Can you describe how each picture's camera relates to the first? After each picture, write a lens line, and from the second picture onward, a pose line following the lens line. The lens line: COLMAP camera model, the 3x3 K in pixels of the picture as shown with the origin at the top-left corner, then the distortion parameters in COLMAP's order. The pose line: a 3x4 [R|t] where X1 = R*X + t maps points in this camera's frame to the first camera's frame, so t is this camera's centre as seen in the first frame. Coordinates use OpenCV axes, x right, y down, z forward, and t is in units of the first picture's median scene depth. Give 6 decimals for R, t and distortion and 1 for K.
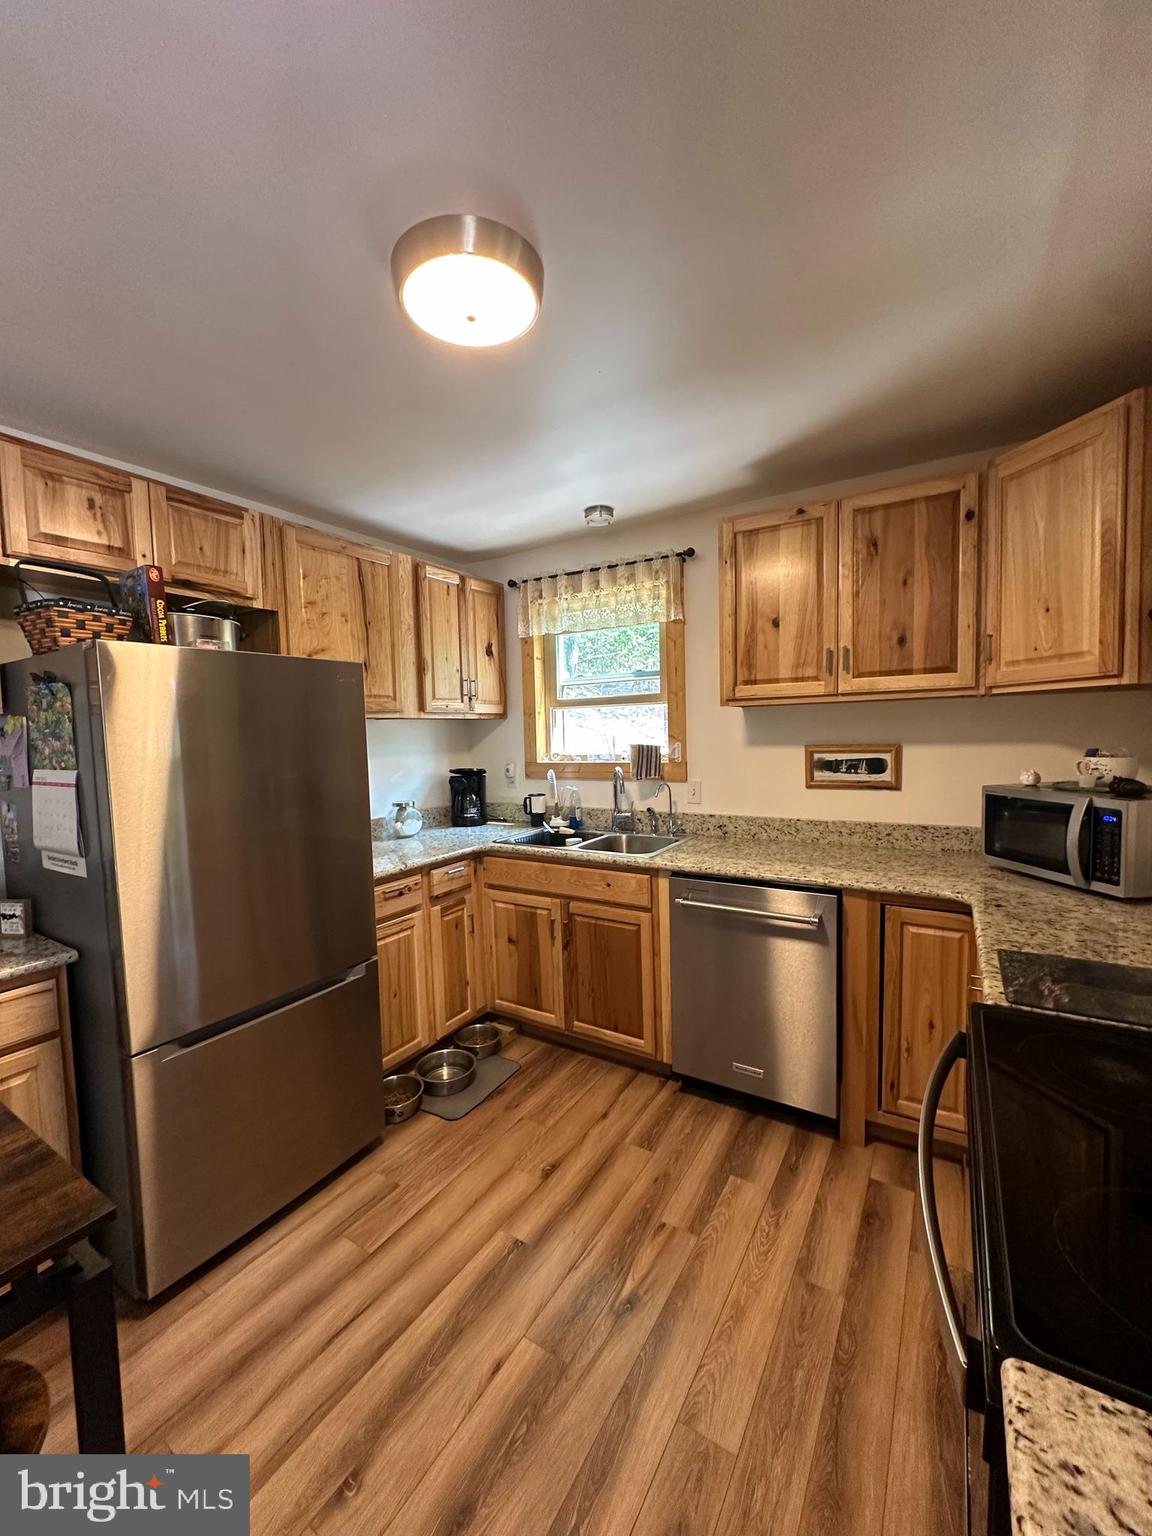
lens RADIAL K [[618.2, 0, 576.0], [0, 618.2, 768.0], [0, 0, 1]] dist [-0.001864, 0.000346]
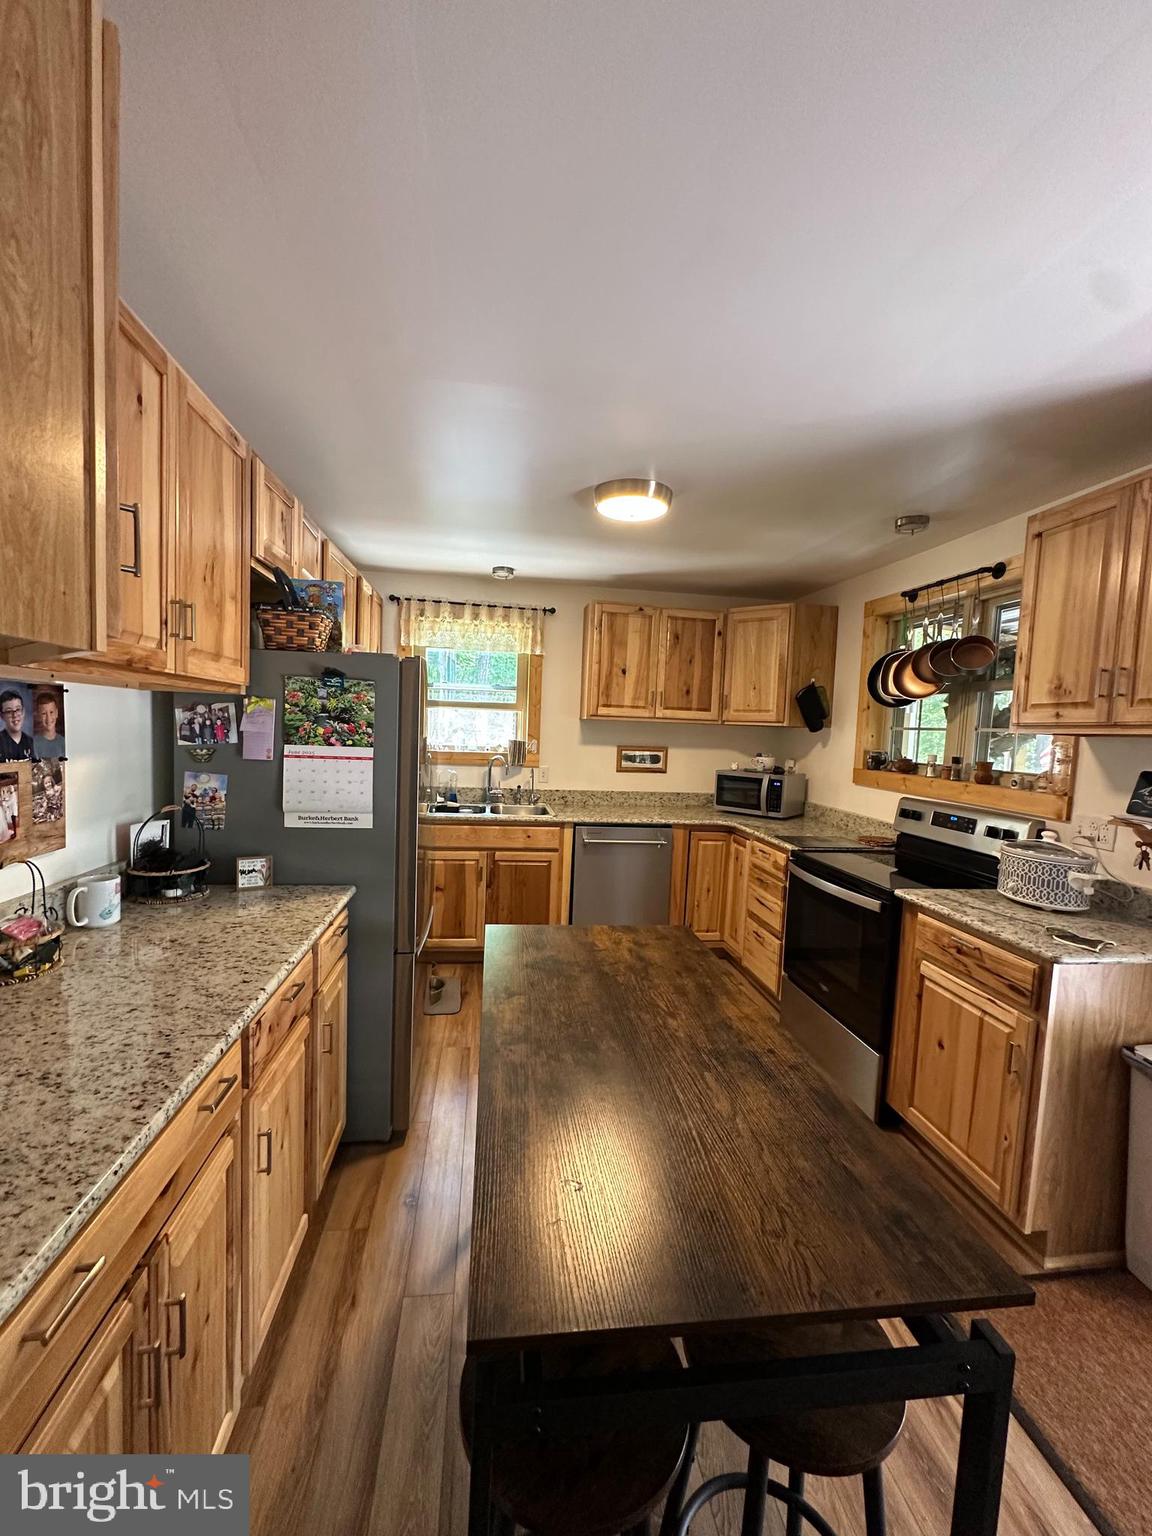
lens RADIAL K [[610.6, 0, 589.4], [0, 610.6, 768.3], [0, 0, 1]] dist [-0.000138, 0.000334]
pose [[0.757186, 0.013134, 0.653067, -0.797658], [-0.019730, 0.999802, 0.002769, 0.022027], [-0.652901, -0.014981, 0.757295, -0.182920]]
